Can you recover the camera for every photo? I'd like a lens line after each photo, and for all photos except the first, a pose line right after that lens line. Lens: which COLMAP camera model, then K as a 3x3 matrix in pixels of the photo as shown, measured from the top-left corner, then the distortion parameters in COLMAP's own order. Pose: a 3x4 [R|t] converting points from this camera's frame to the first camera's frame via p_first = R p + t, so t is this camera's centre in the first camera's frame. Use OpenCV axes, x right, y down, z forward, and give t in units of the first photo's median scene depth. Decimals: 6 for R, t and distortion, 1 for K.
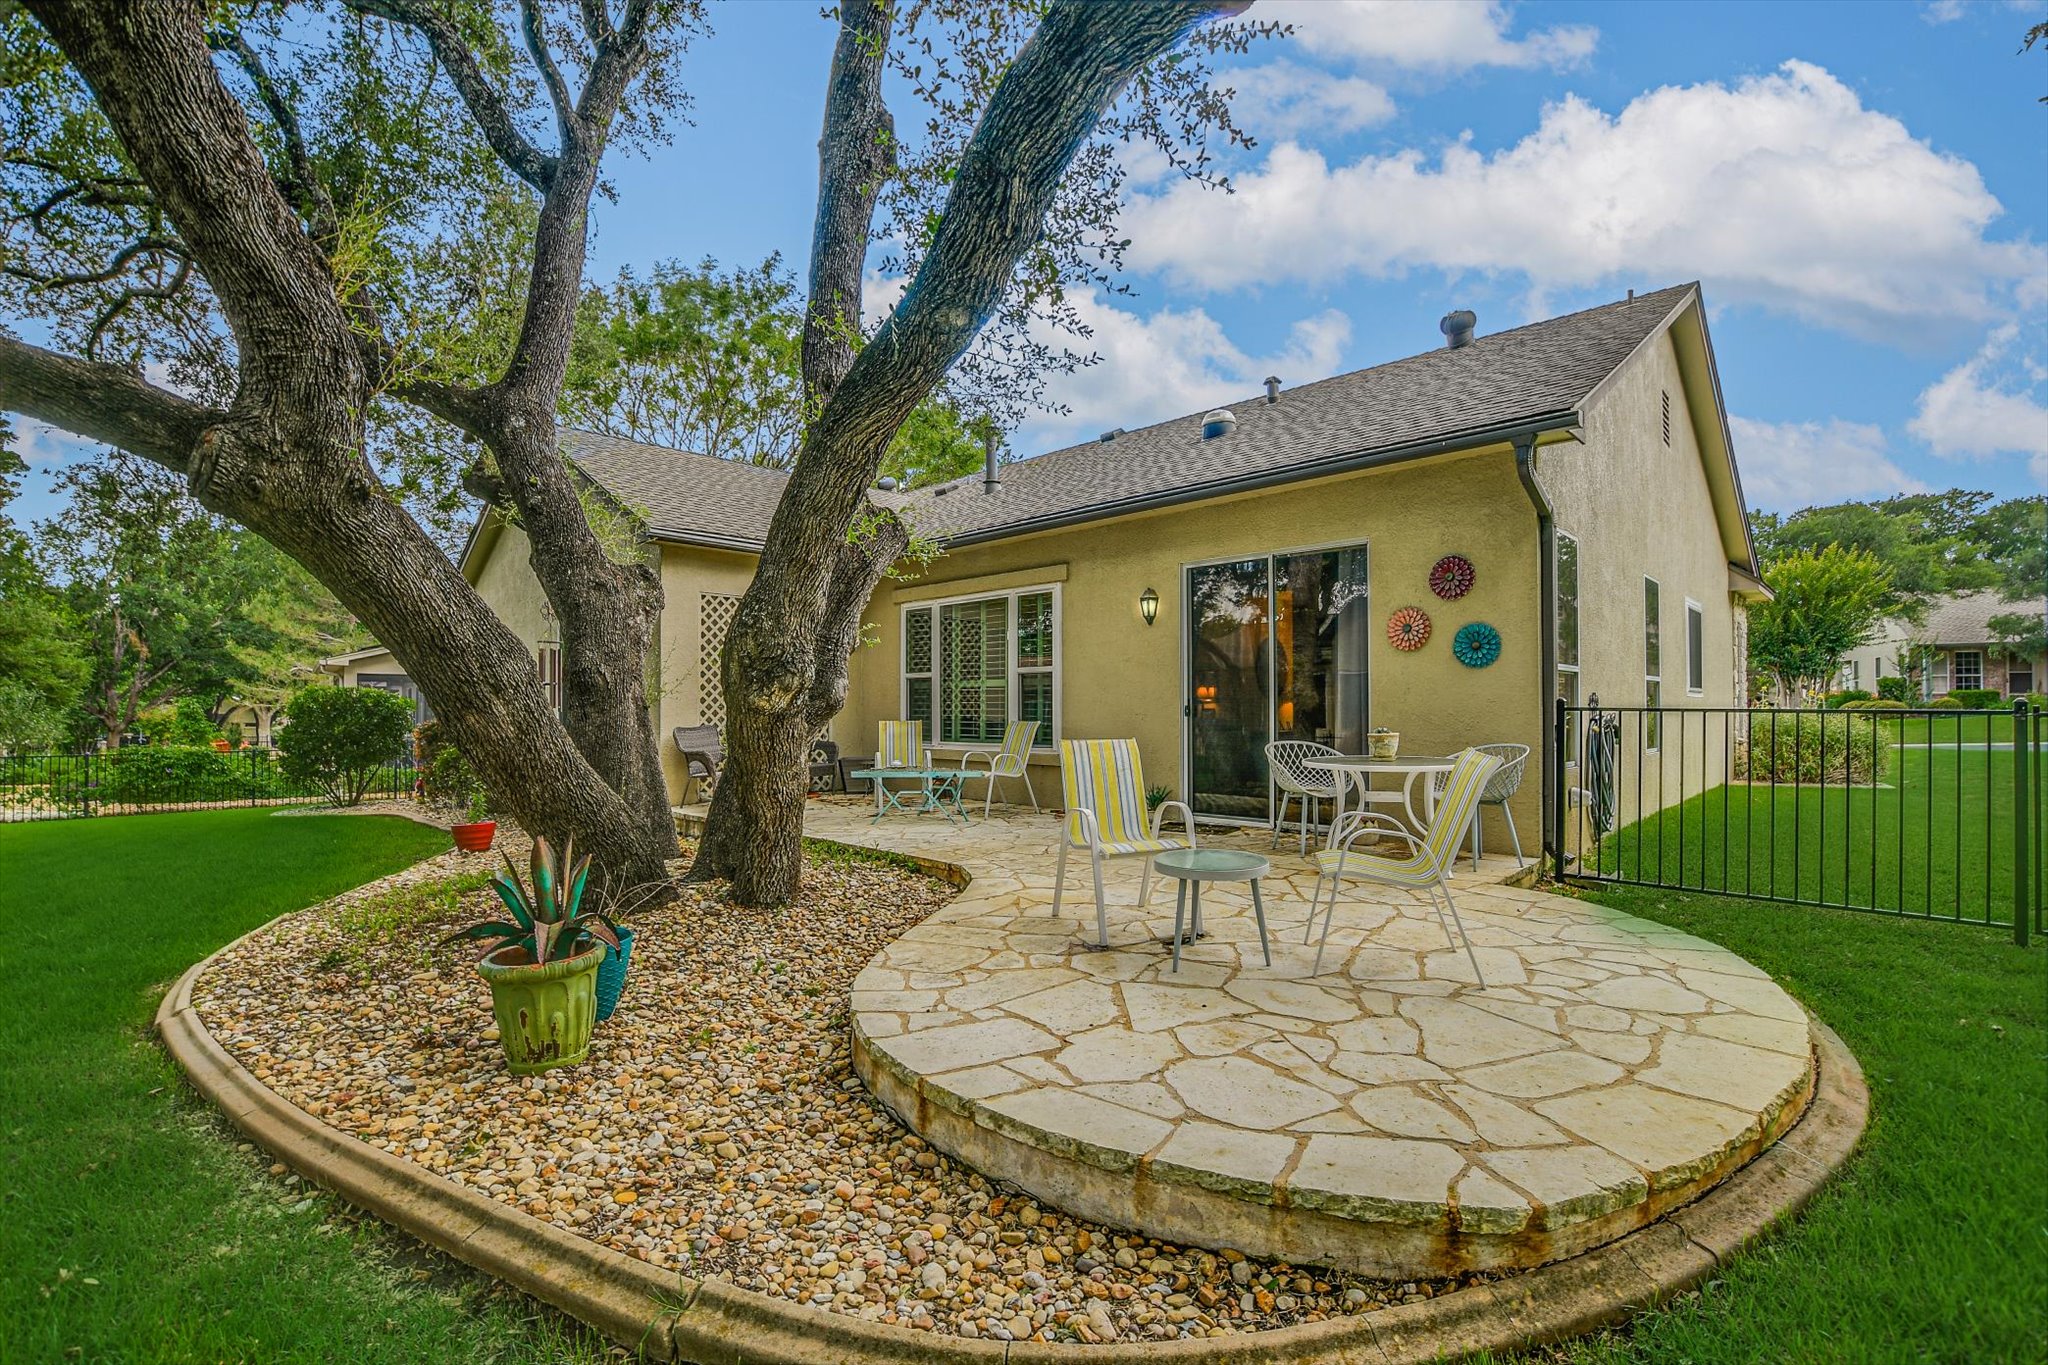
lens RADIAL K [[899.6, 0, 1008.7], [0, 899.6, 696.9], [0, 0, 1]] dist [-0.029548, 0.000677]
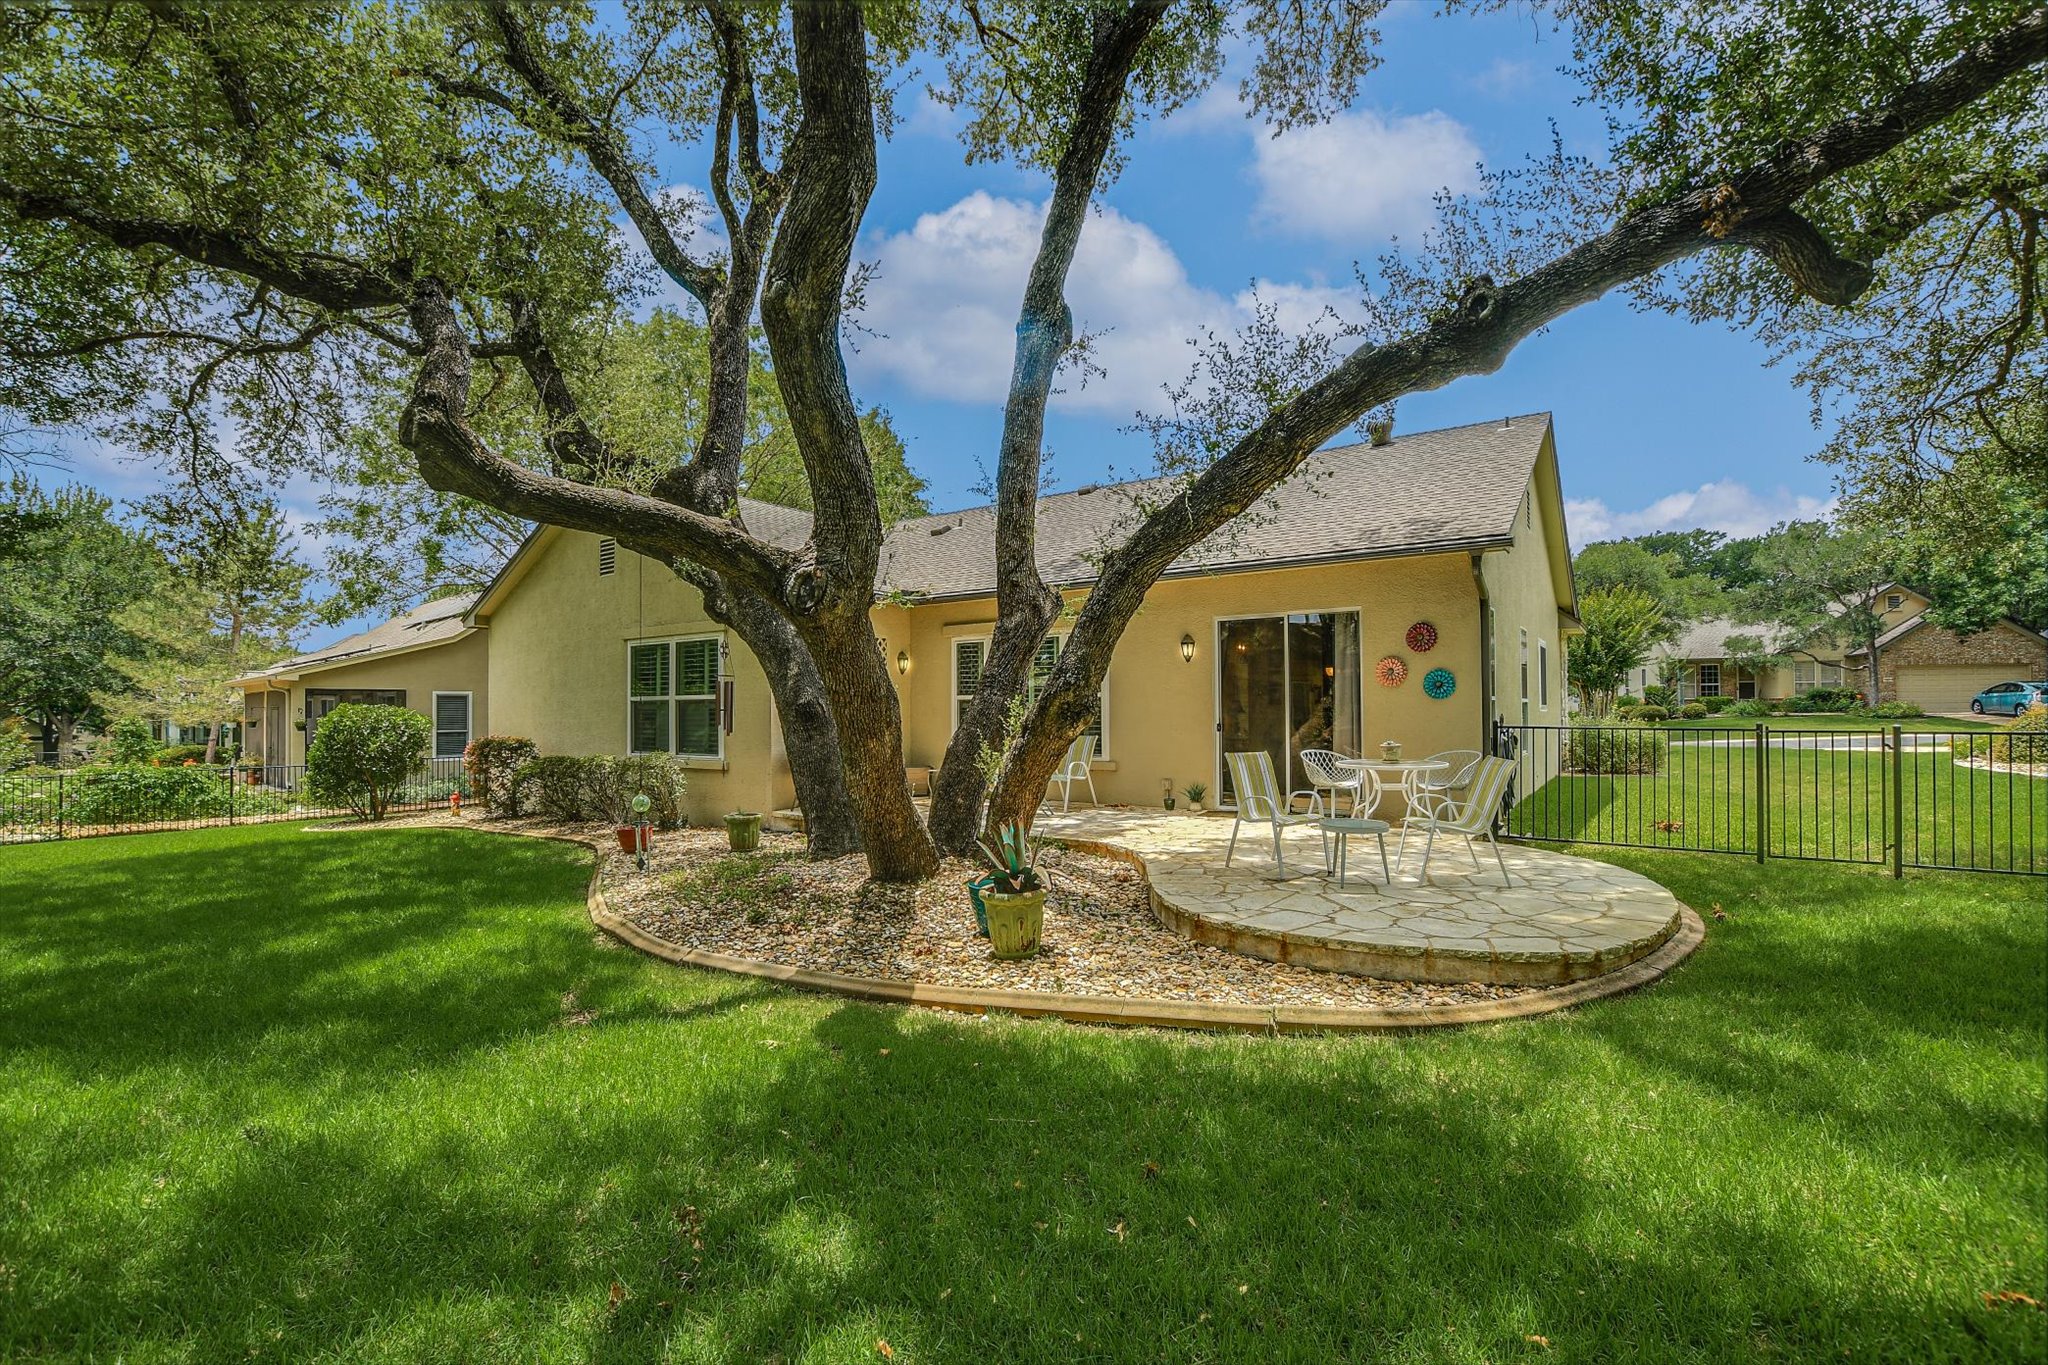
lens RADIAL K [[899.6, 0, 1008.7], [0, 899.6, 696.9], [0, 0, 1]] dist [-0.029548, 0.000677]
pose [[0.985839, -0.003321, 0.167660, -0.282674], [0.004100, 0.999982, -0.004300, -0.021531], [-0.167642, 0.004927, 0.985836, -0.226617]]
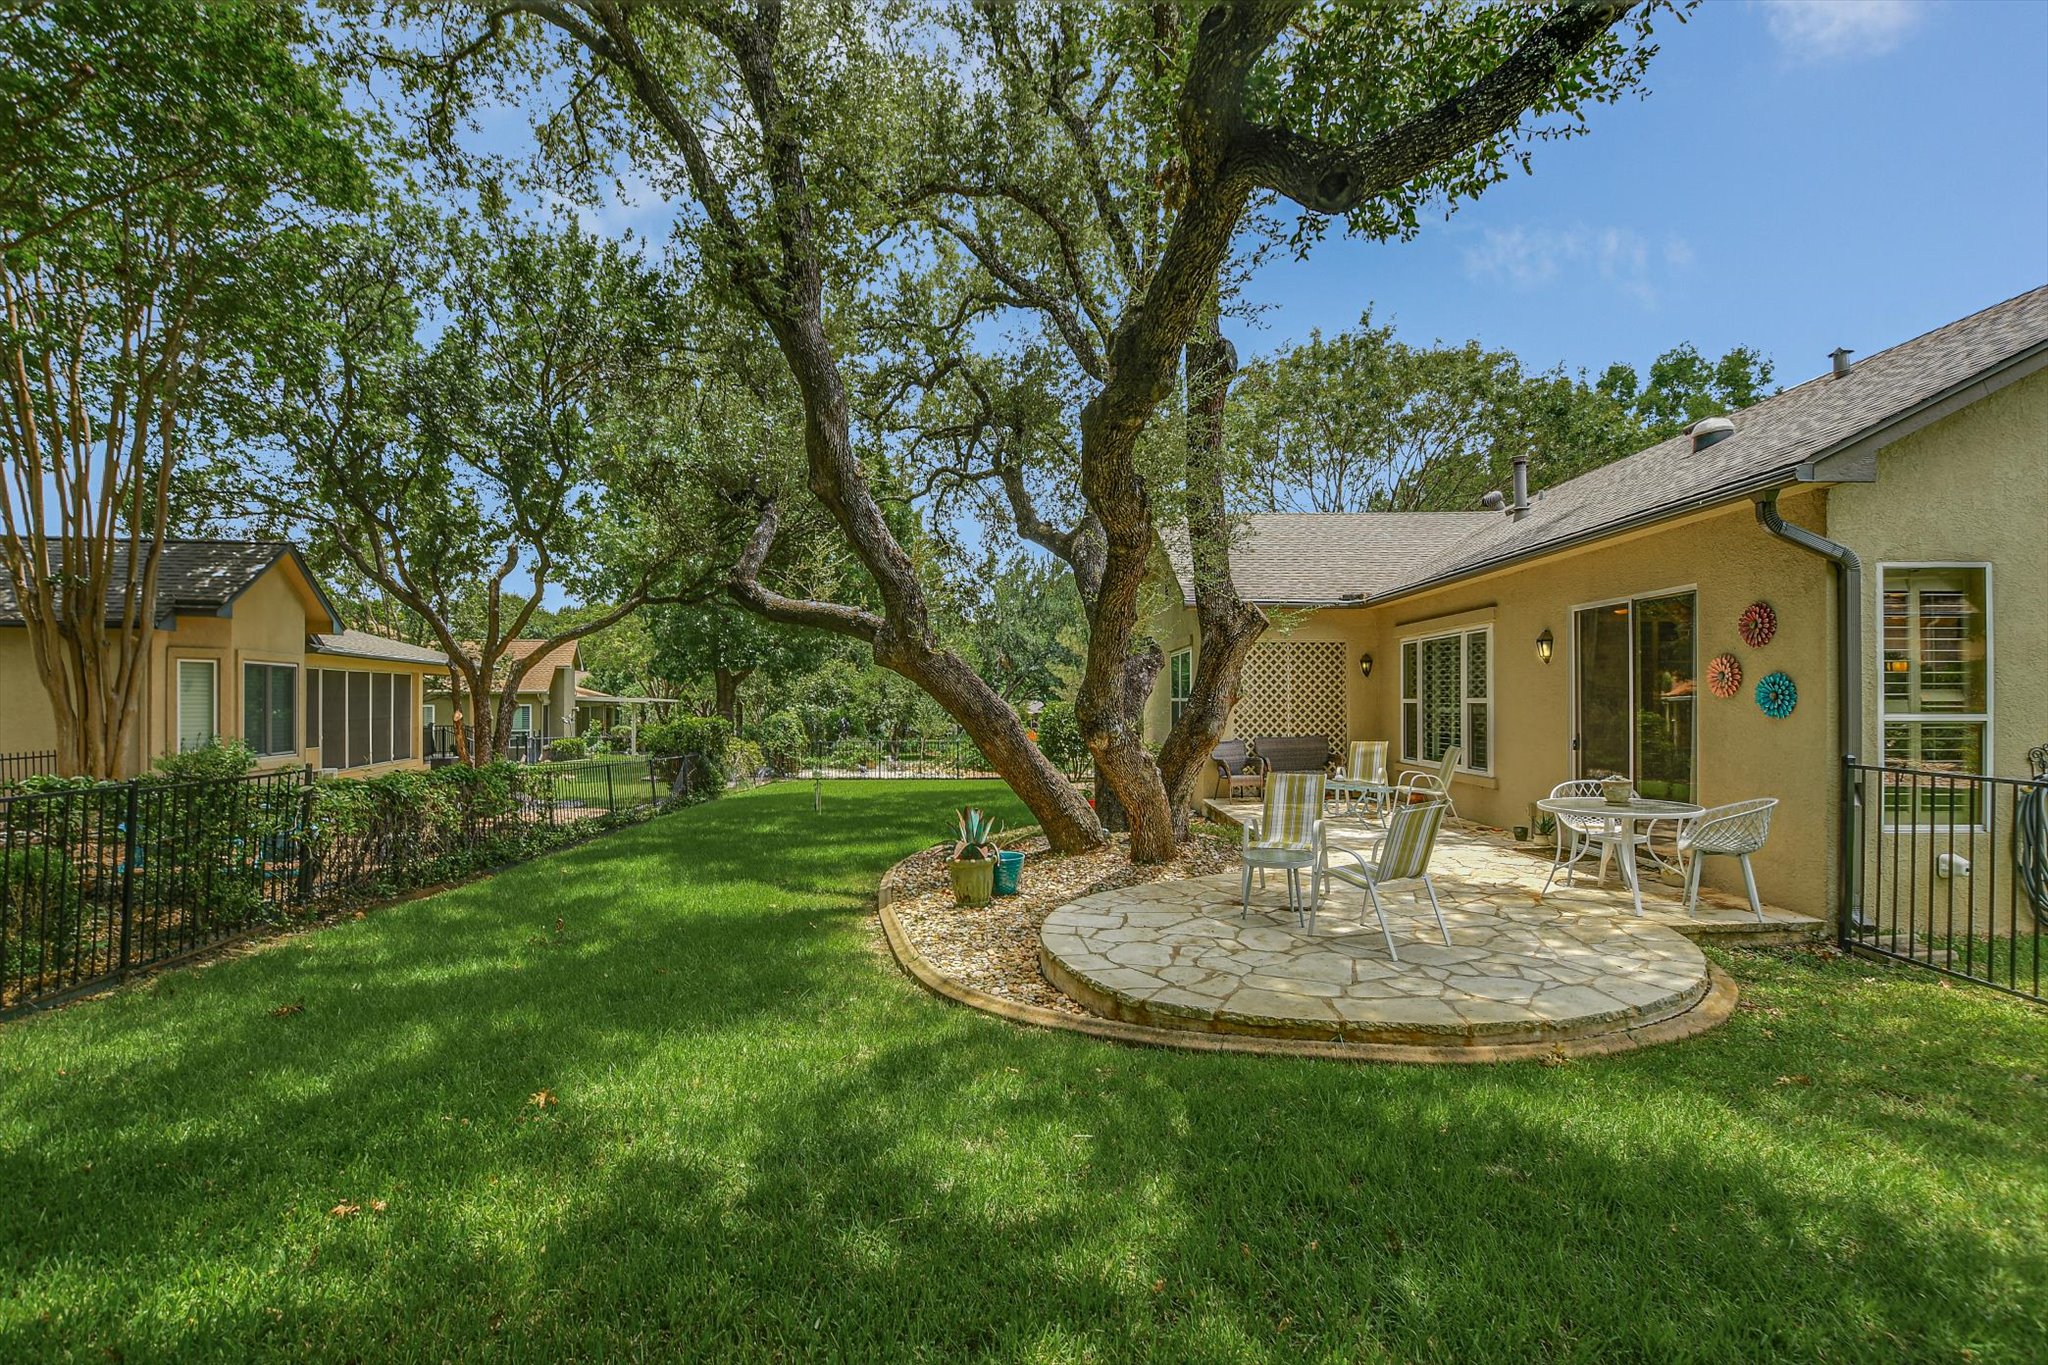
lens RADIAL K [[899.6, 0, 1008.7], [0, 899.6, 696.9], [0, 0, 1]] dist [-0.029548, 0.000677]
pose [[0.689053, -0.002418, -0.724707, 0.423882], [0.010176, 0.999928, 0.006339, -0.047141], [0.724640, -0.011743, 0.689028, -0.177346]]
